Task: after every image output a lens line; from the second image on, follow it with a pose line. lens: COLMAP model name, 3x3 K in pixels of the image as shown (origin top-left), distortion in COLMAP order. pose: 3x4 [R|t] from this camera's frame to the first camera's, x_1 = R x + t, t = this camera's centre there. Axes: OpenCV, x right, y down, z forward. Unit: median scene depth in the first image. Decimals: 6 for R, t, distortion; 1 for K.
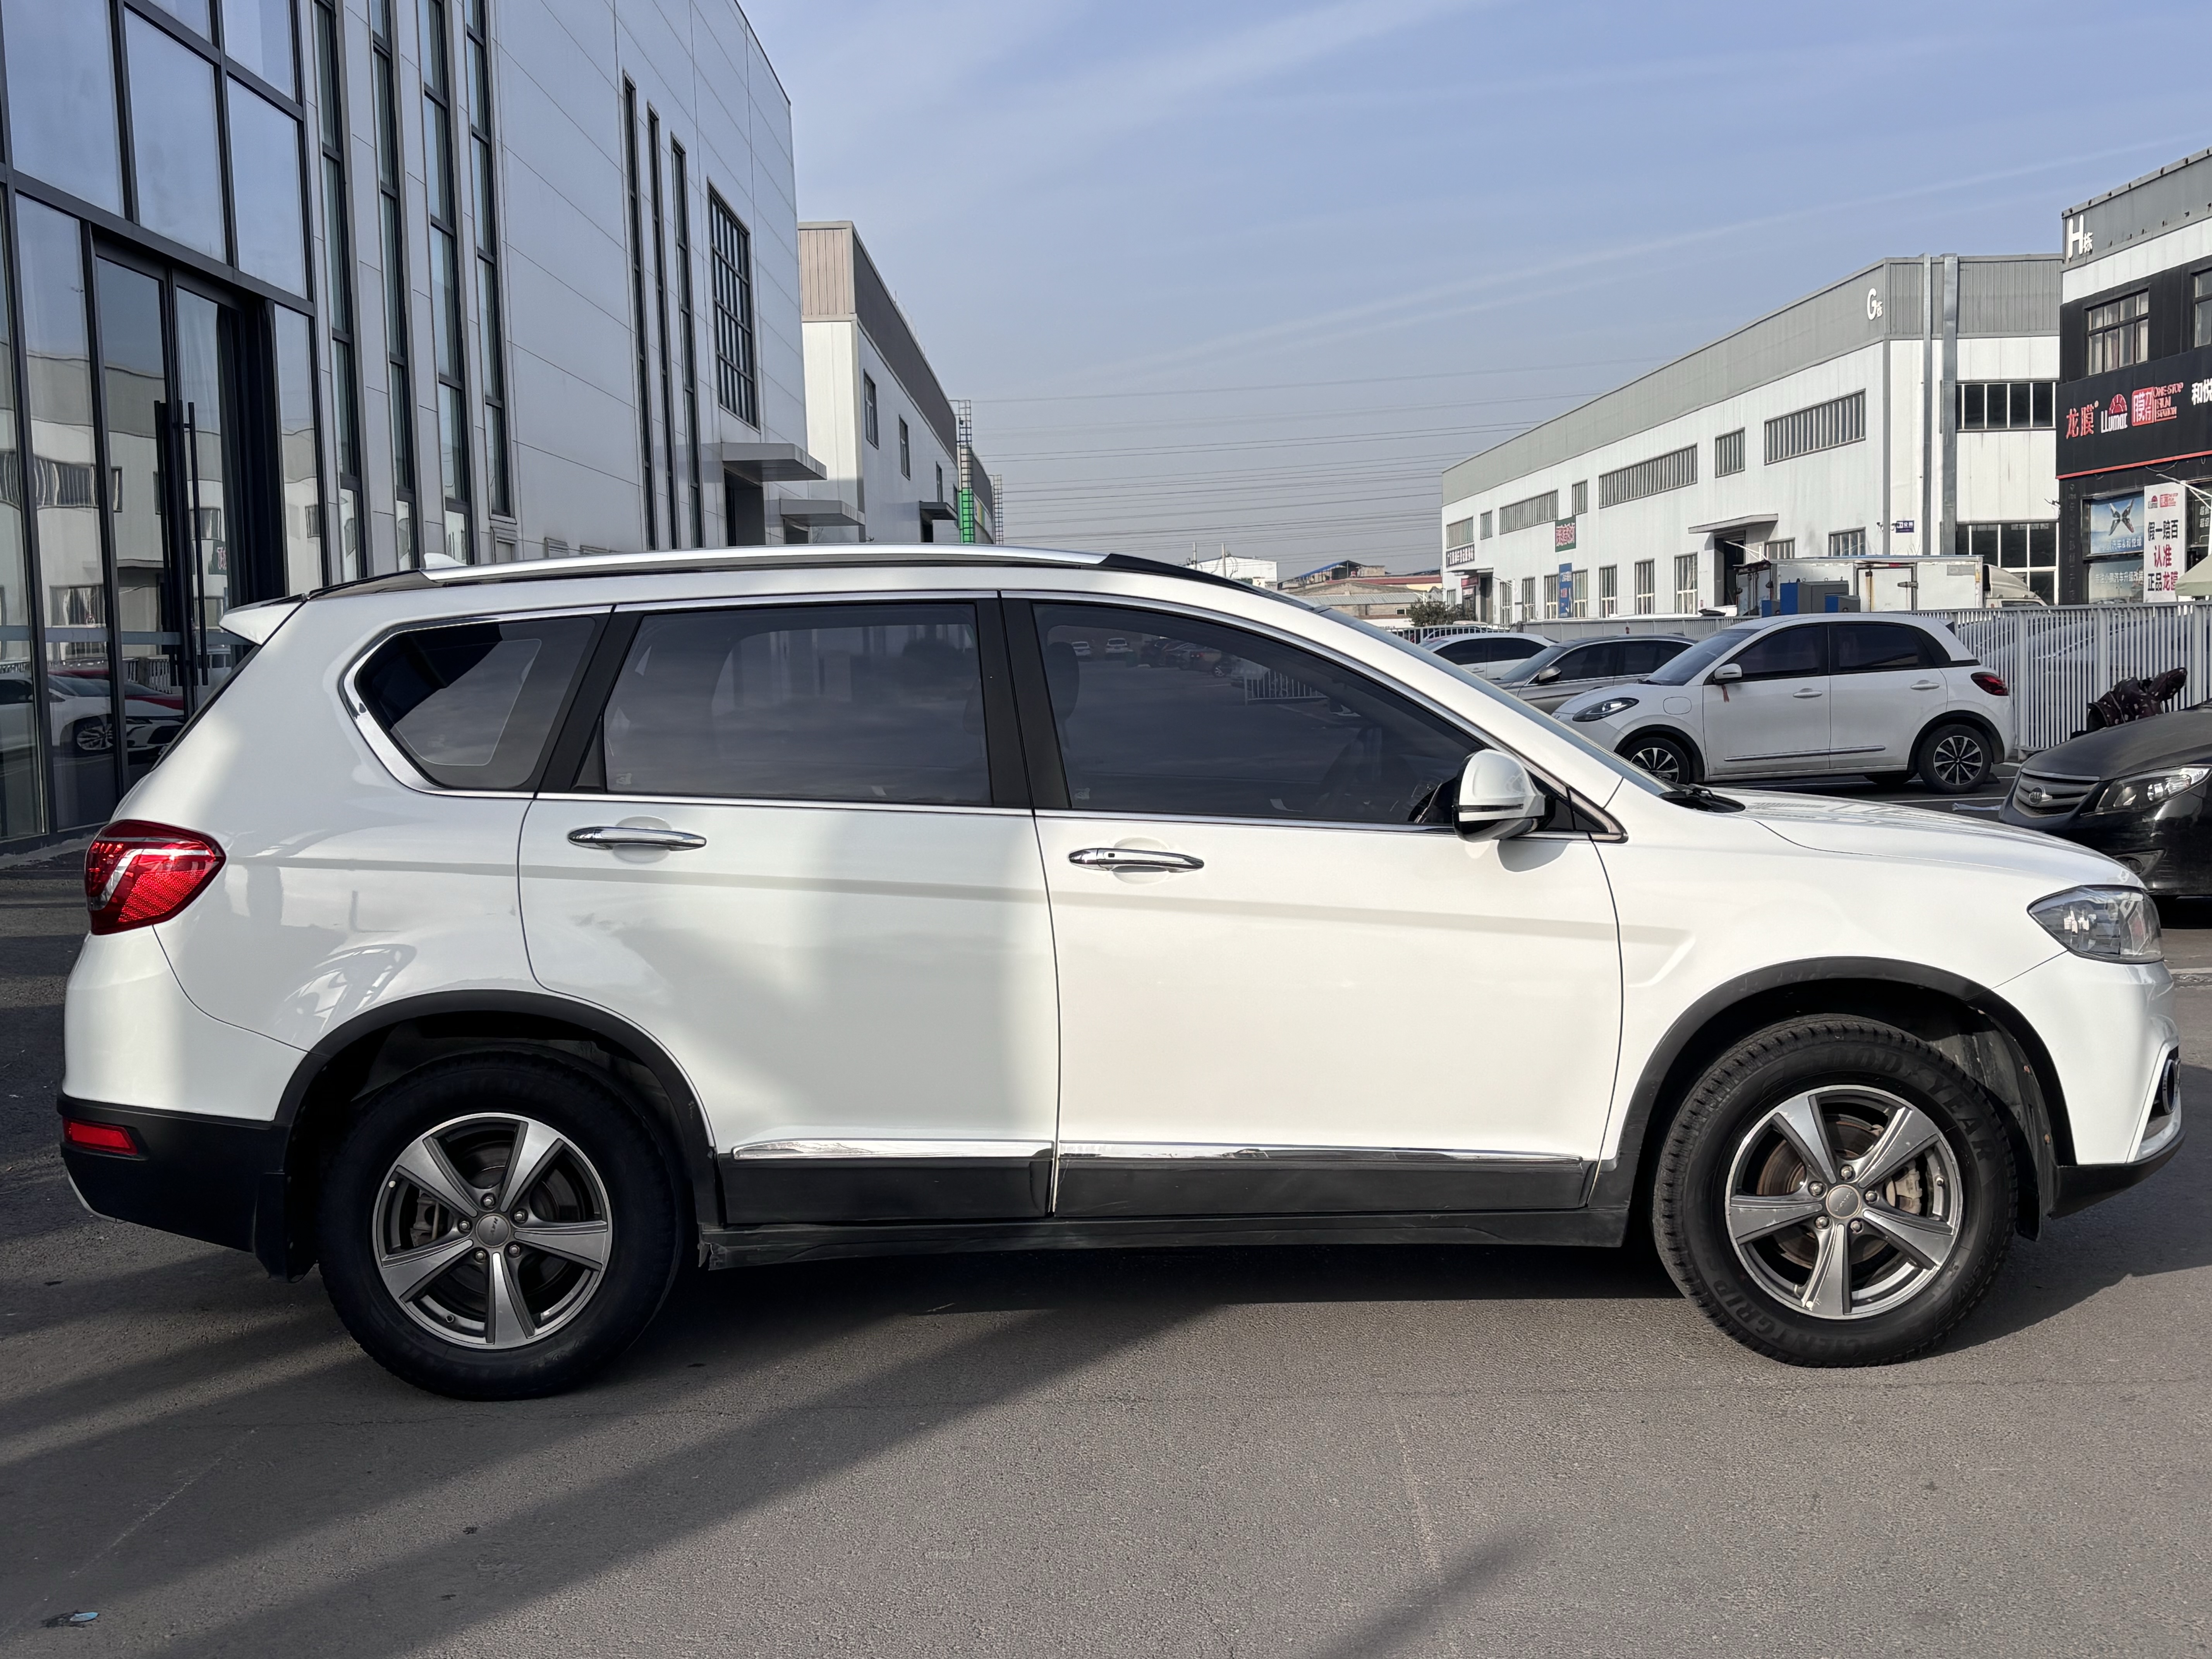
lens RADIAL K [[2590.1, 0, 1106.0], [0, 2590.1, 829.5], [0, 0, 1]] dist [0.010348, -0.011767]
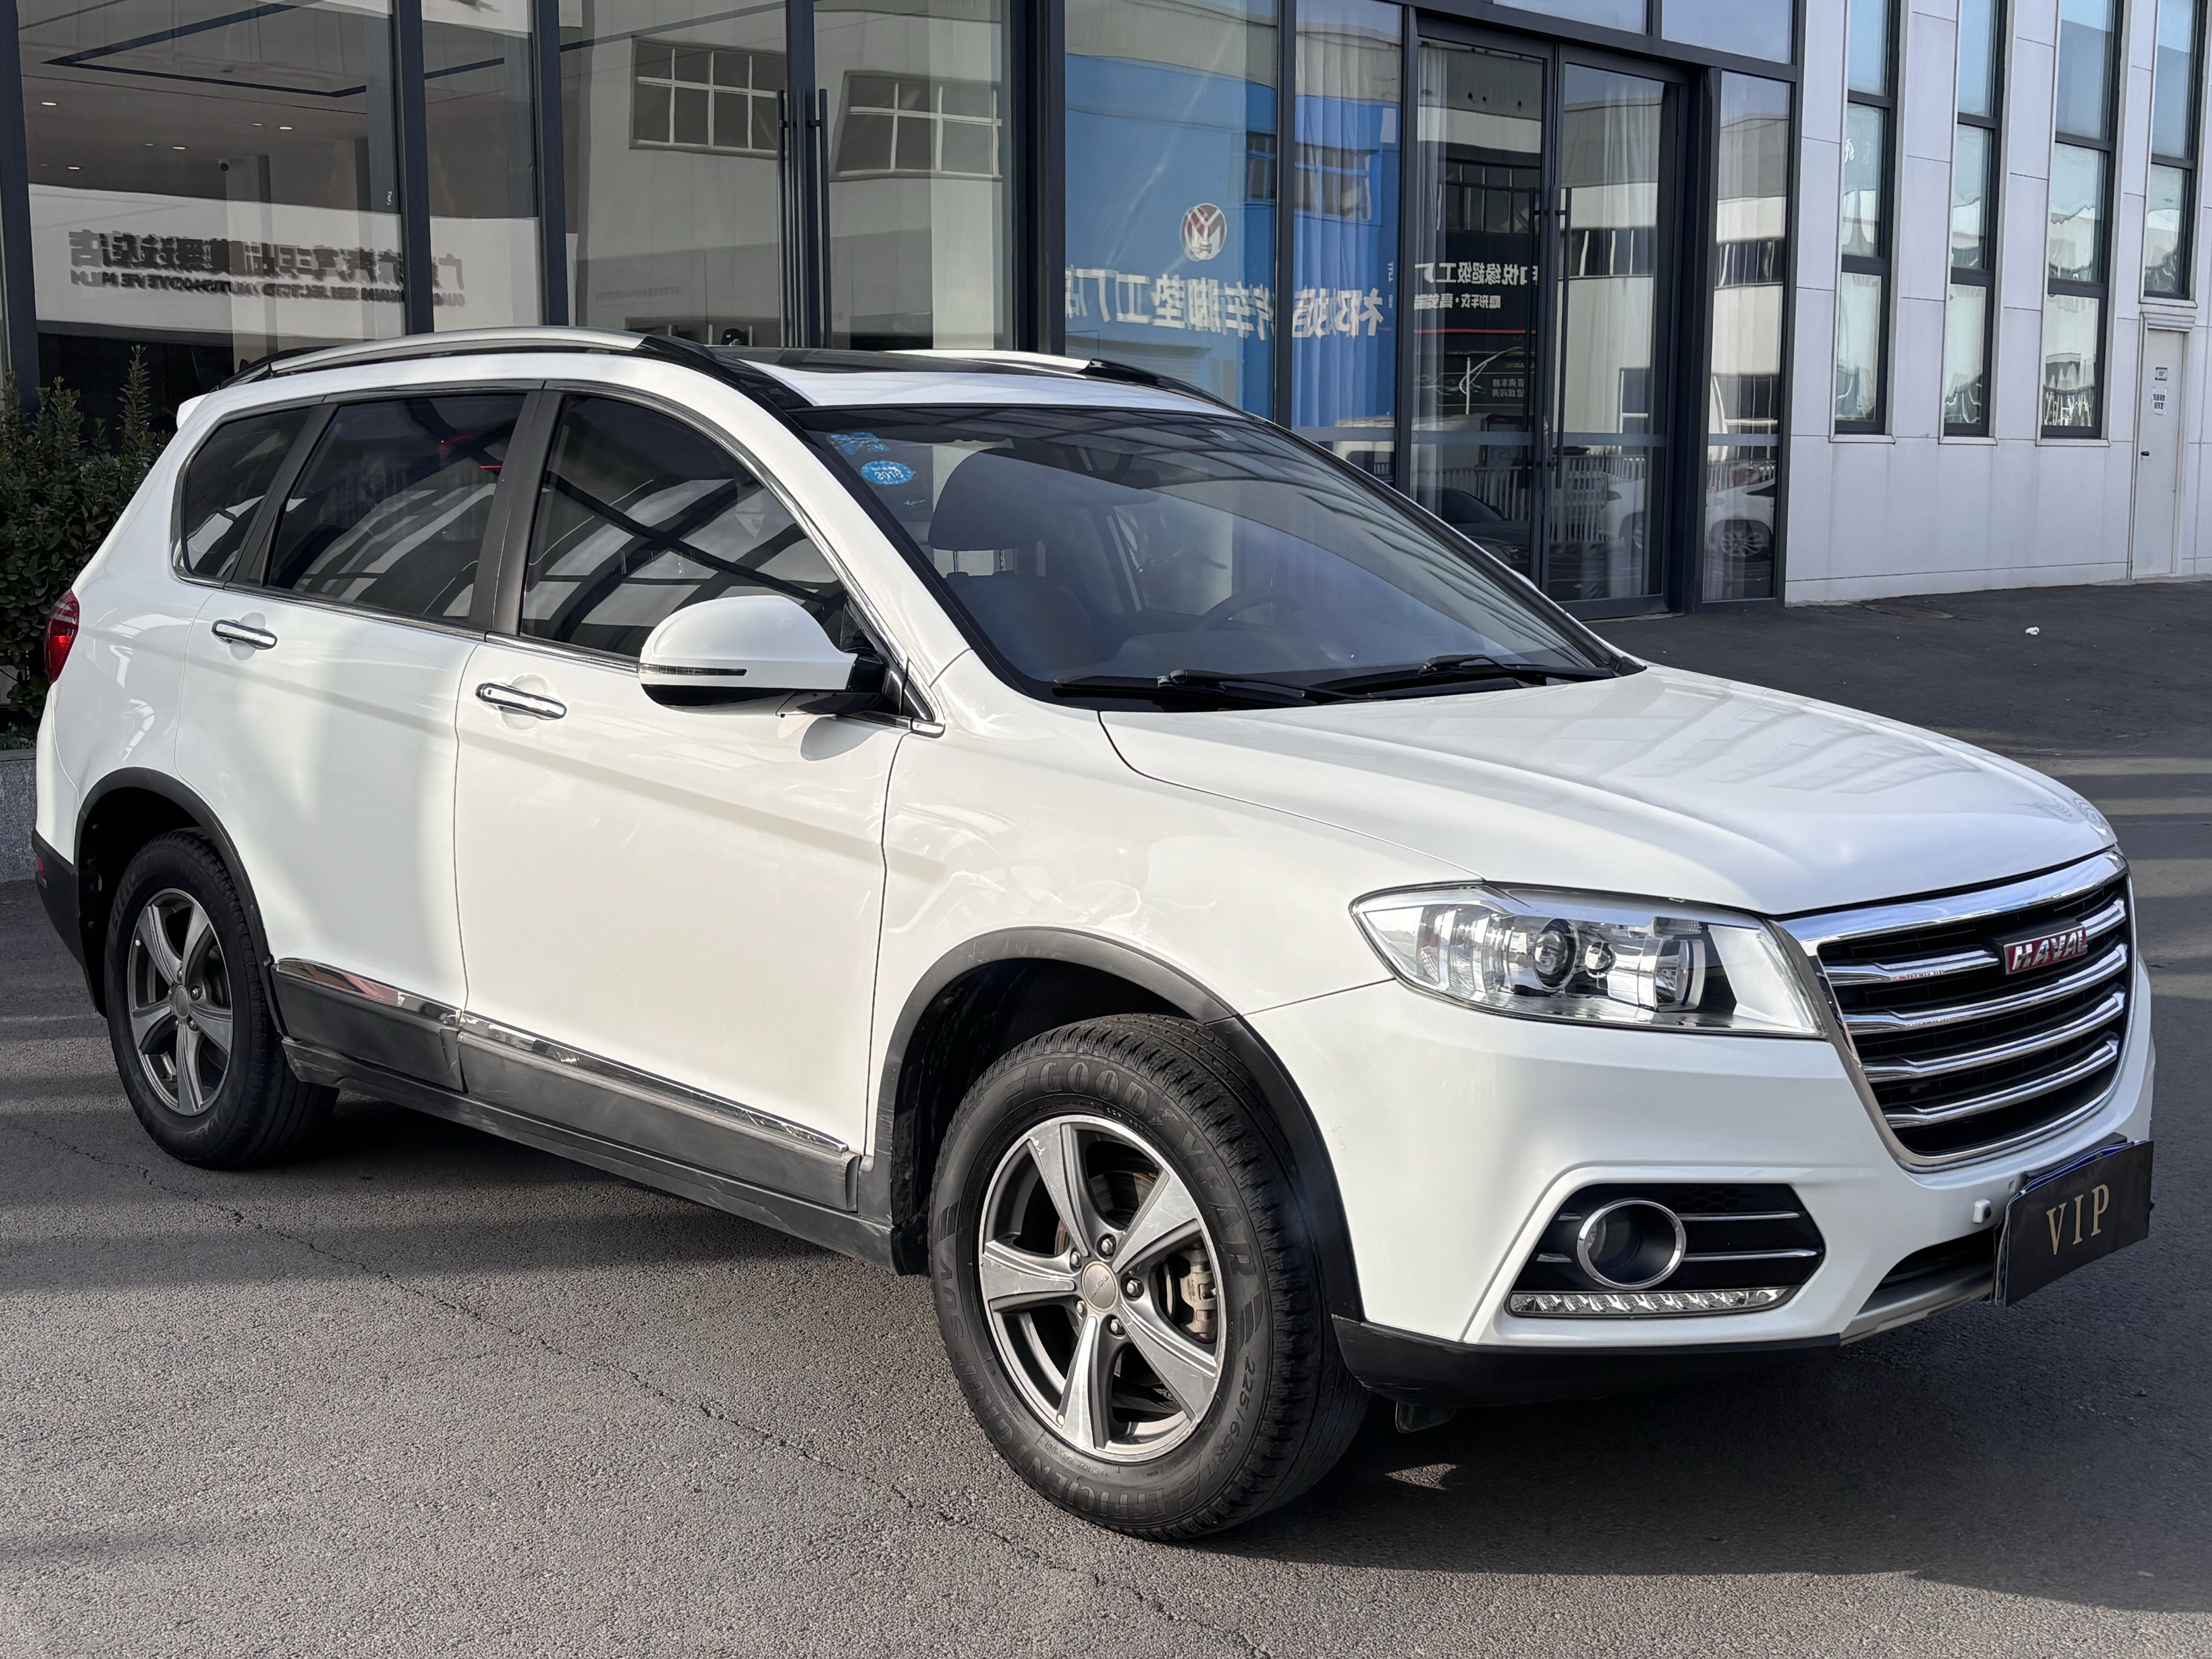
lens RADIAL K [[2759.2, 0, 1106.0], [0, 2759.2, 829.5], [0, 0, 1]] dist [0.034055, -0.008607]
pose [[0.682747, 0.120349, -0.720675, 0.799763], [-0.072930, 0.992641, 0.096675, -0.048006], [0.727006, -0.013446, 0.686500, 0.500697]]
